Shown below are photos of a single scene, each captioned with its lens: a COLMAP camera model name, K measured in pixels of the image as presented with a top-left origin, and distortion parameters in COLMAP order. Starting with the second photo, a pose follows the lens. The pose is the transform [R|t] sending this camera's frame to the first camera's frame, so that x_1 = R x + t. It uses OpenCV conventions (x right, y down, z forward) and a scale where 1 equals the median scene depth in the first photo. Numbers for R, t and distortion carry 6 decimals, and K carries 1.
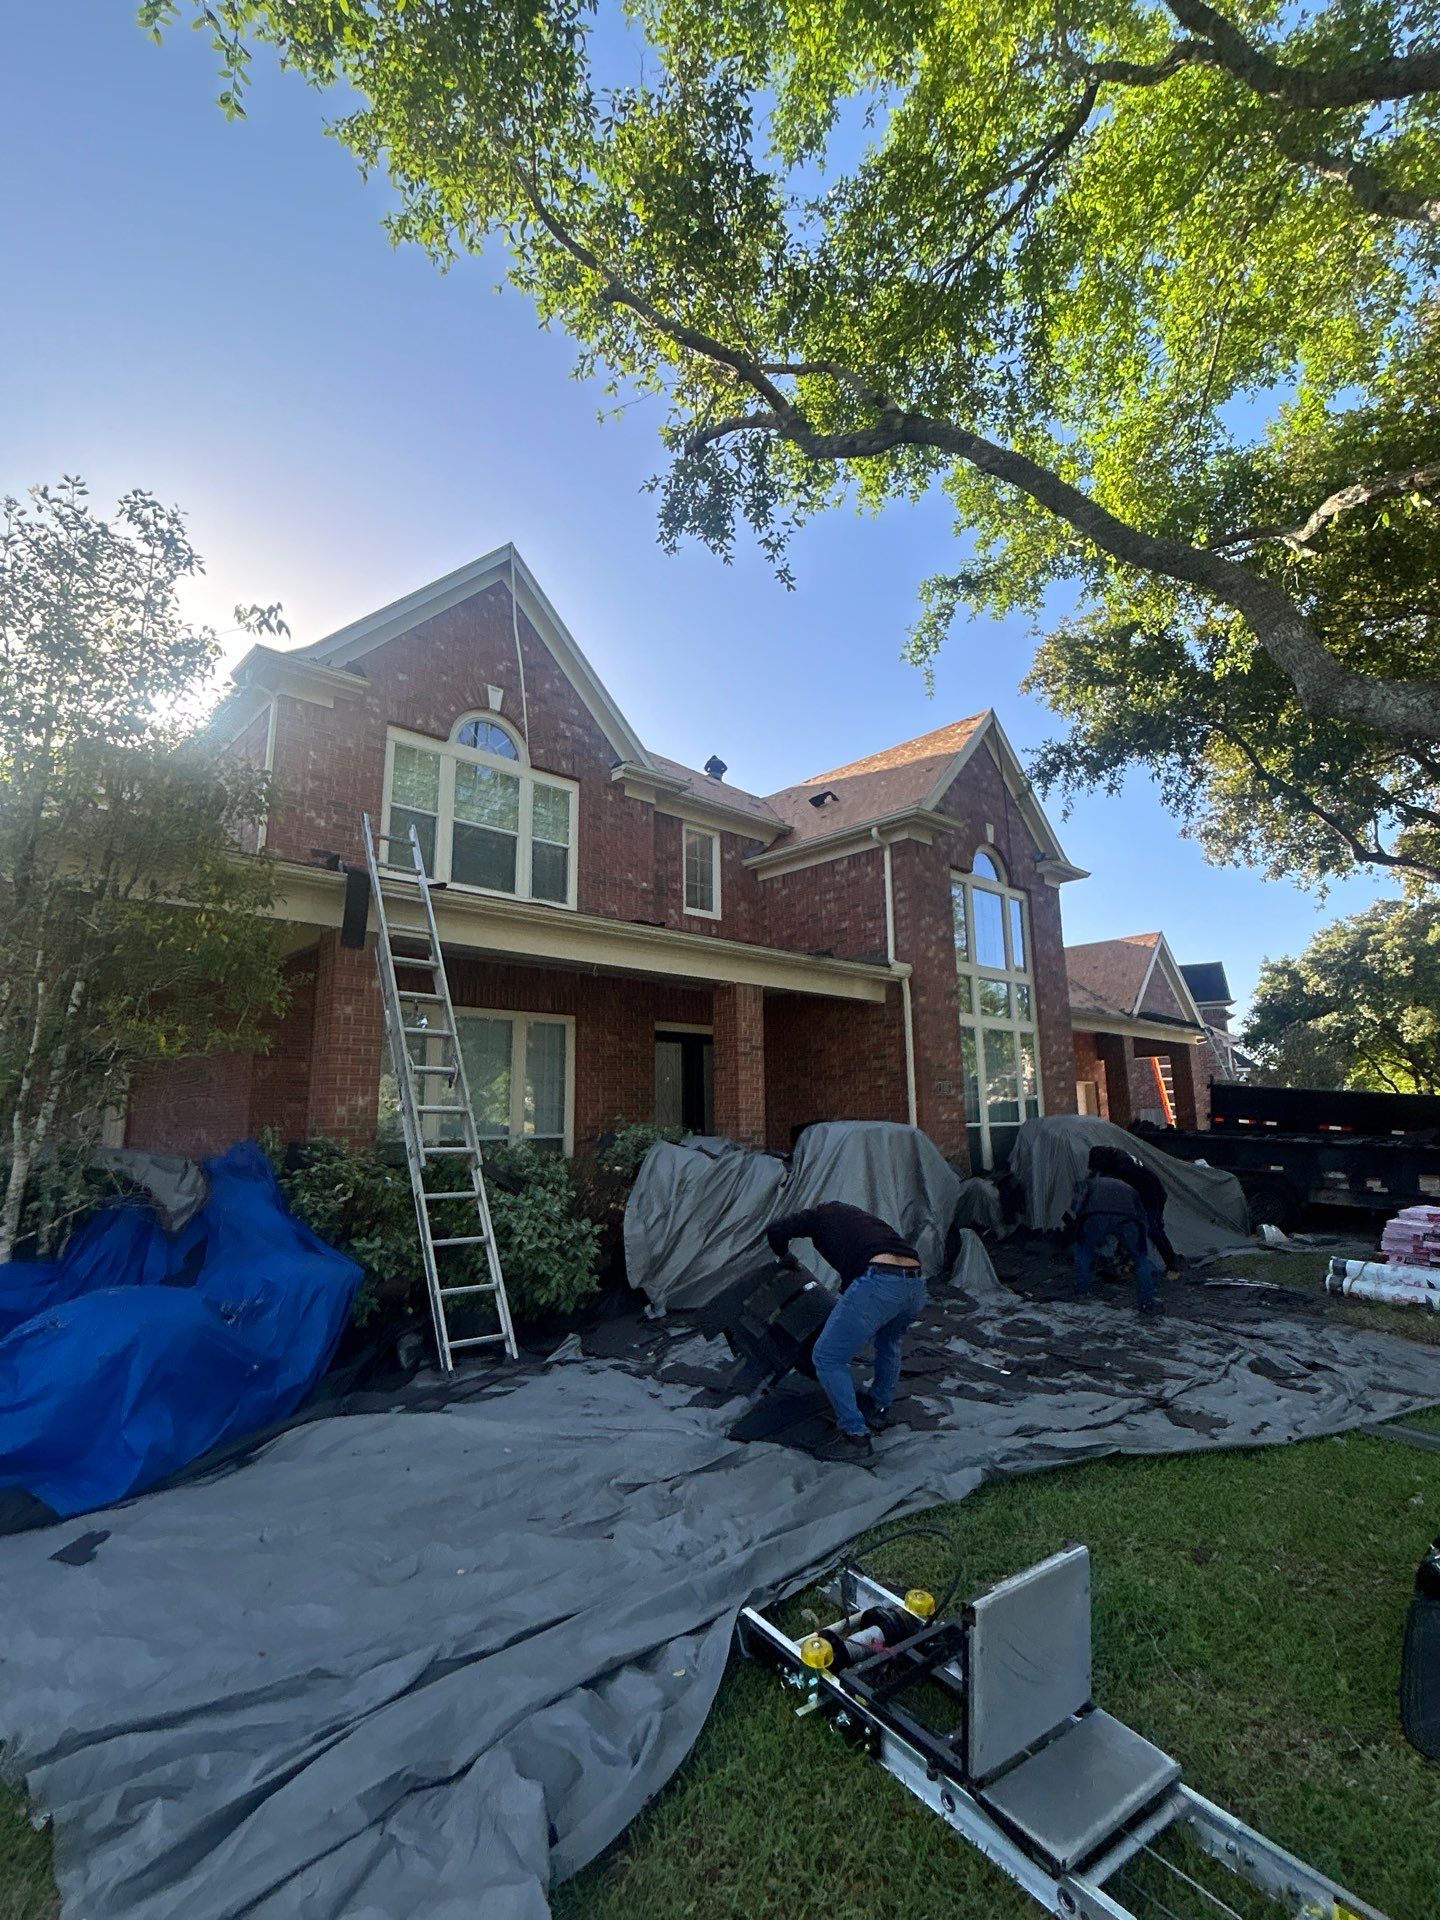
lens RADIAL K [[801.0, 0, 748.0], [0, 801.0, 974.7], [0, 0, 1]] dist [-0.000295, -0.000067]
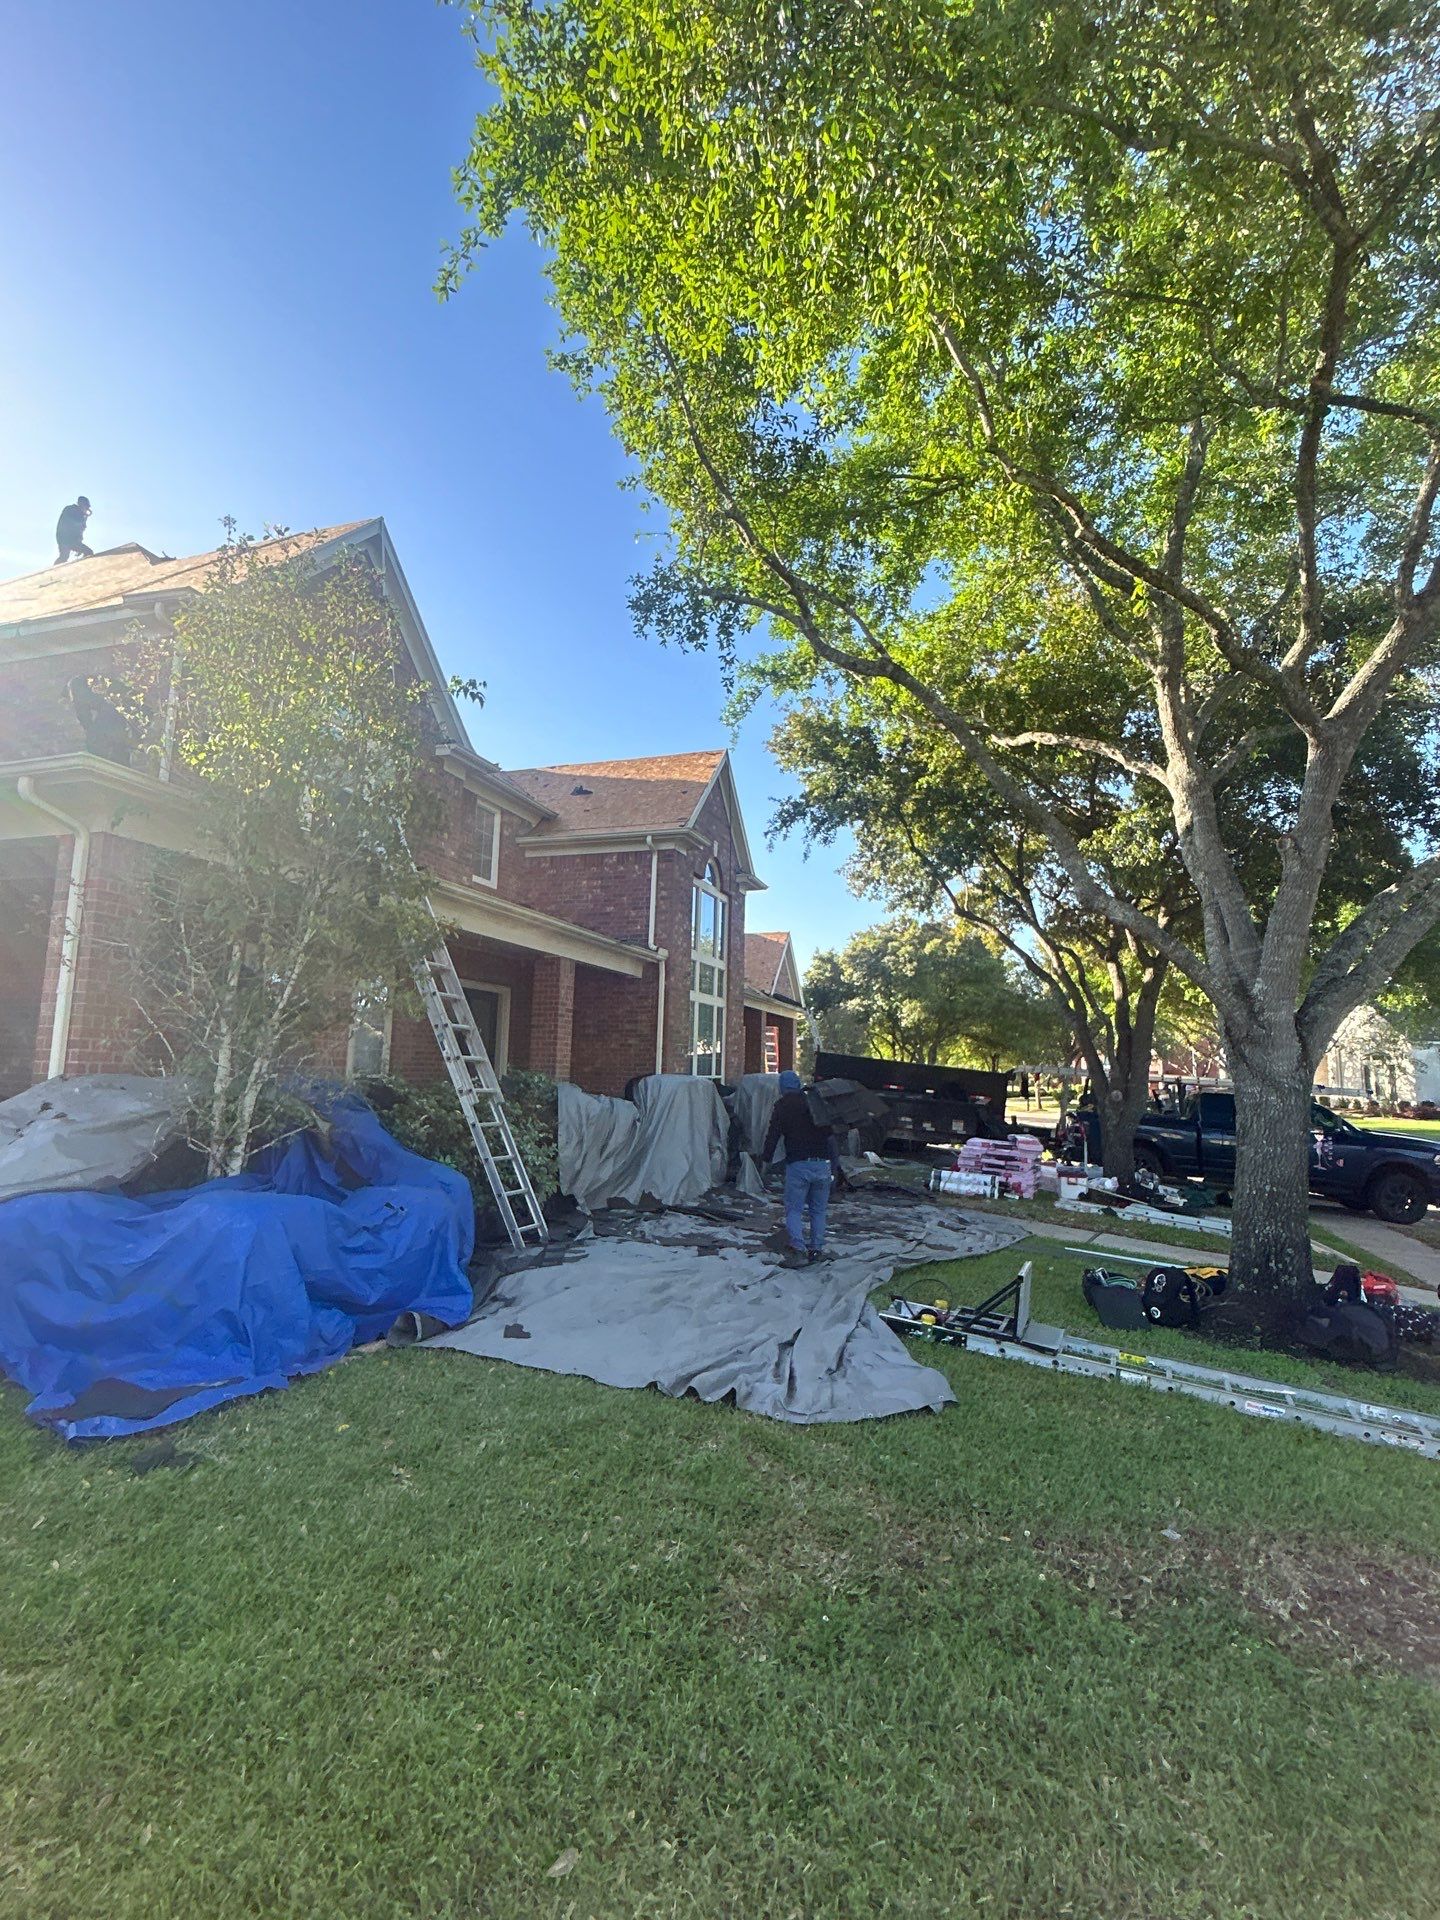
lens RADIAL K [[830.0, 0, 621.6], [0, 830.0, 958.3], [0, 0, 1]] dist [-0.000167, 0.000369]
pose [[0.908381, 0.092381, 0.407810, -0.376804], [-0.115901, 0.992703, 0.033287, -0.033826], [-0.401759, -0.077503, 0.912460, -0.158256]]
